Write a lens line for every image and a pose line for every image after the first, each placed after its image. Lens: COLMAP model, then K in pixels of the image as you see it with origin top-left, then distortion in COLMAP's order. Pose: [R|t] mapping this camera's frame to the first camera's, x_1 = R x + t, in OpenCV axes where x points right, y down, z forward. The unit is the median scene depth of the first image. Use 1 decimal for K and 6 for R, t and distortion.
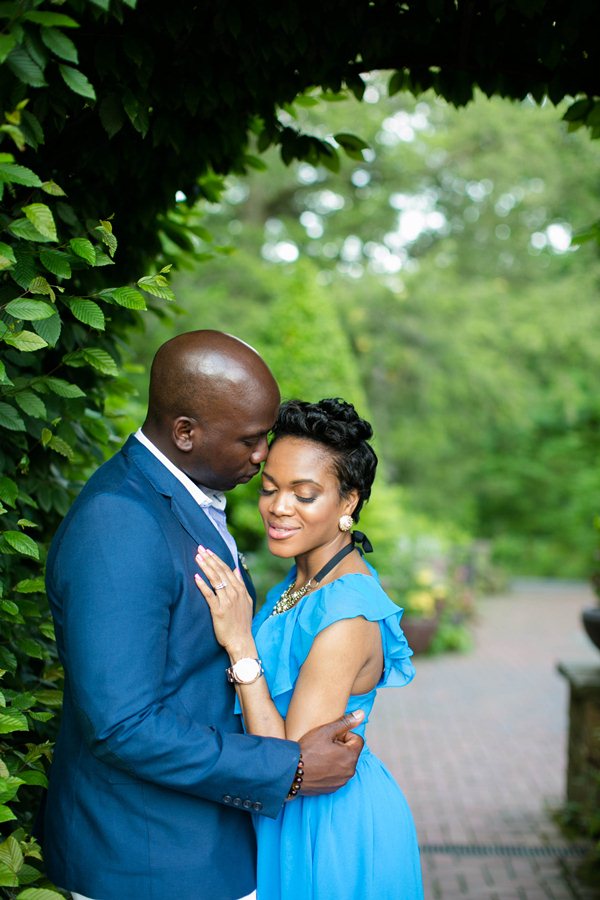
lens RADIAL K [[1516.3, 0, 300.0], [0, 1516.3, 450.0], [0, 0, 1]] dist [-0.119327, -0.054711]
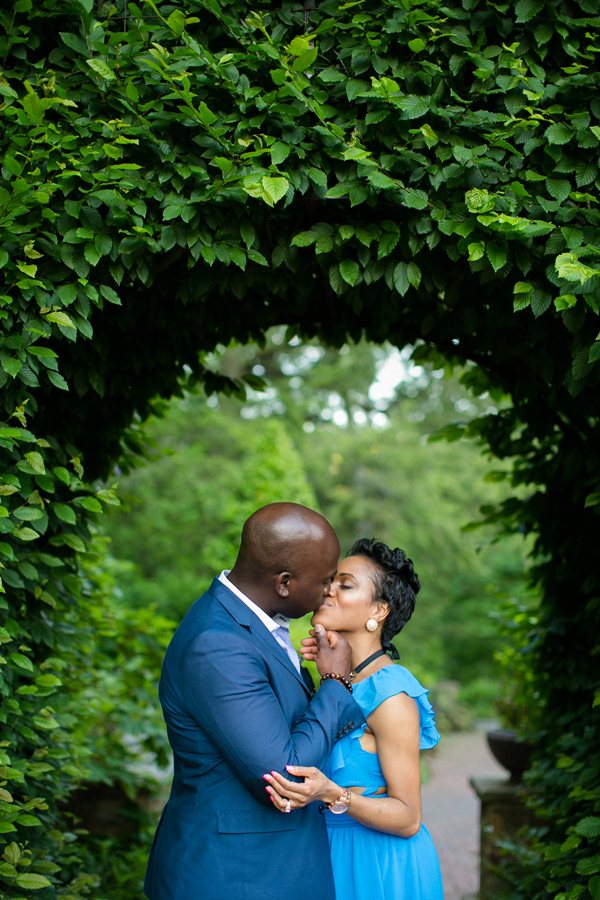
lens RADIAL K [[1512.4, 0, 300.0], [0, 1512.4, 450.0], [0, 0, 1]] dist [-0.021699, -0.075864]
pose [[0.999936, -0.008424, 0.007540, 0.082460], [0.009112, 0.995302, -0.096387, -0.001821], [-0.006693, 0.096450, 0.995315, -0.510719]]
